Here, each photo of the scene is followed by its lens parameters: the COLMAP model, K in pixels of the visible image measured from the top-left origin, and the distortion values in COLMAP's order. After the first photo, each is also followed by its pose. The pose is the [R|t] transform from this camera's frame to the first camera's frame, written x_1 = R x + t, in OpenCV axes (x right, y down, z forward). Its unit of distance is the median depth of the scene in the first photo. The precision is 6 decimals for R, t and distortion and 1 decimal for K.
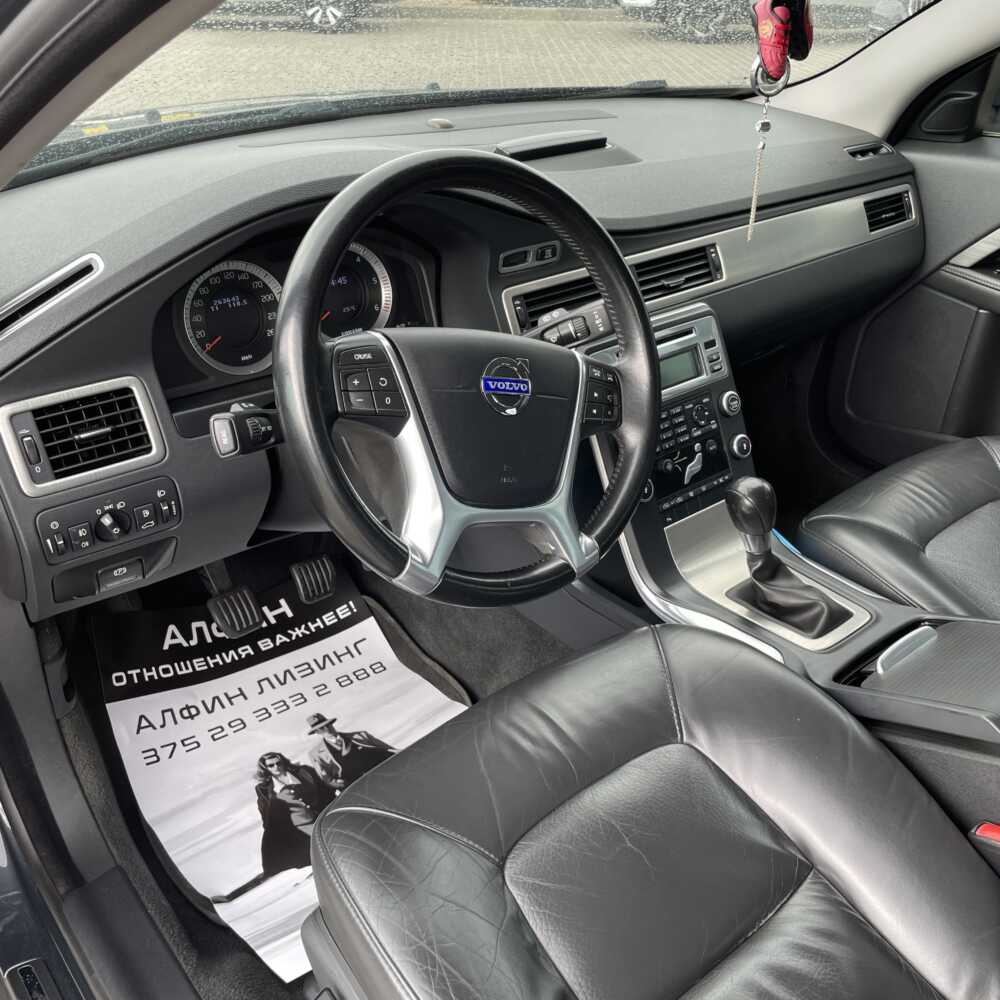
lens RADIAL K [[1012.1, 0, 498.1], [0, 1012.1, 490.6], [0, 0, 1]] dist [0.045974, -0.006499]
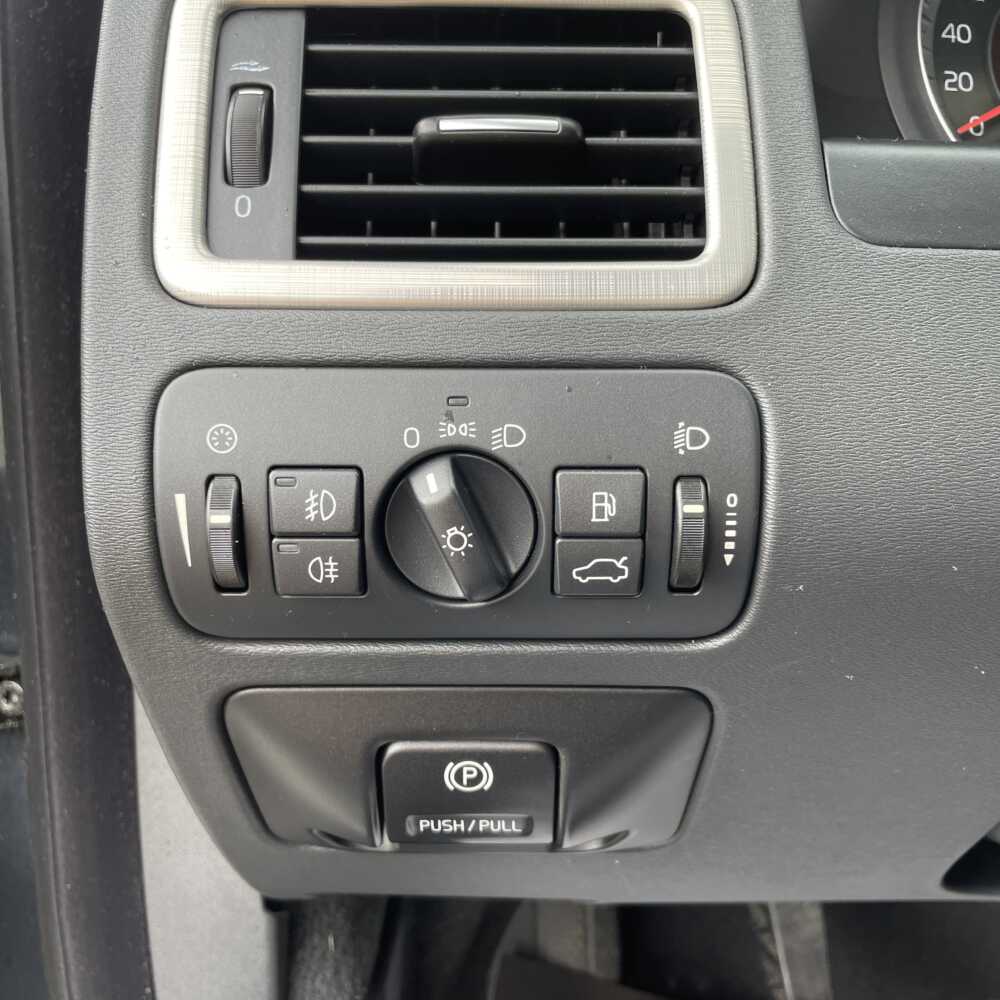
lens RADIAL K [[1028.8, 0, 500.0], [0, 1028.8, 500.0], [0, 0, 1]] dist [0.128622, -0.191138]
pose [[0.829647, 0.117096, -0.545870, -0.245041], [-0.296911, 0.920562, -0.253792, 0.083194], [0.472789, 0.372632, 0.798509, 0.816082]]
